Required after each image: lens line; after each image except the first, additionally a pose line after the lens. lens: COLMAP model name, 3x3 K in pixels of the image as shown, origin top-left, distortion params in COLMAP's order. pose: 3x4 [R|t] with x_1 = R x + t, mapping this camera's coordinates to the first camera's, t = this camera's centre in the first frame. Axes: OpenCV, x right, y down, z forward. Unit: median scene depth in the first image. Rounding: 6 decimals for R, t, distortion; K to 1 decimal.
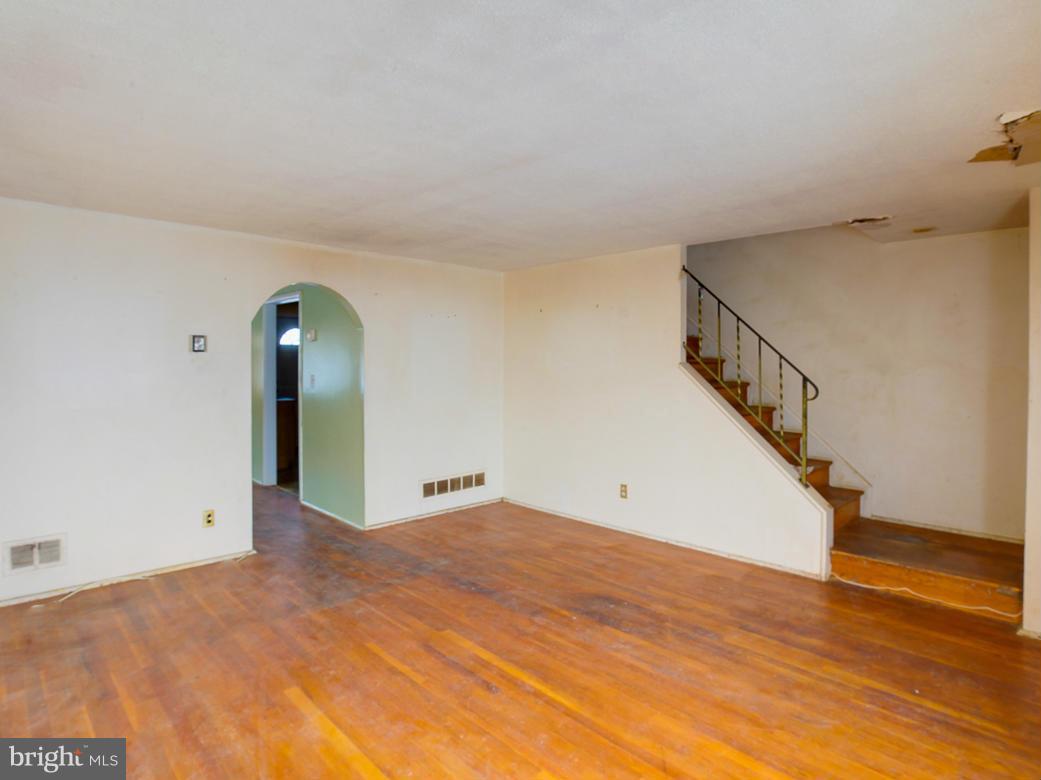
lens RADIAL K [[558.2, 0, 517.3], [0, 558.2, 365.4], [0, 0, 1]] dist [-0.041078, 0.010613]
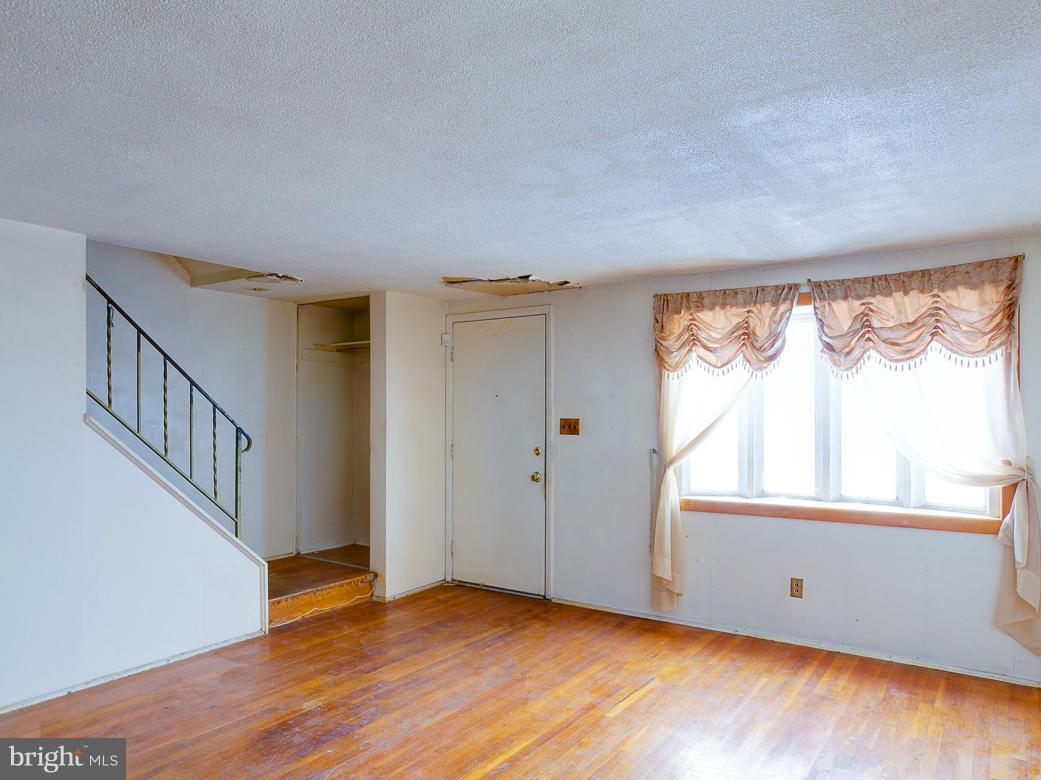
lens RADIAL K [[706.5, 0, 501.6], [0, 706.5, 406.0], [0, 0, 1]] dist [-0.031455, 0.034633]
pose [[-0.169482, 0.005944, 0.985515, -0.855421], [-0.000280, 0.999981, -0.006079, -0.010205], [-0.985533, -0.001306, -0.169477, 0.897500]]
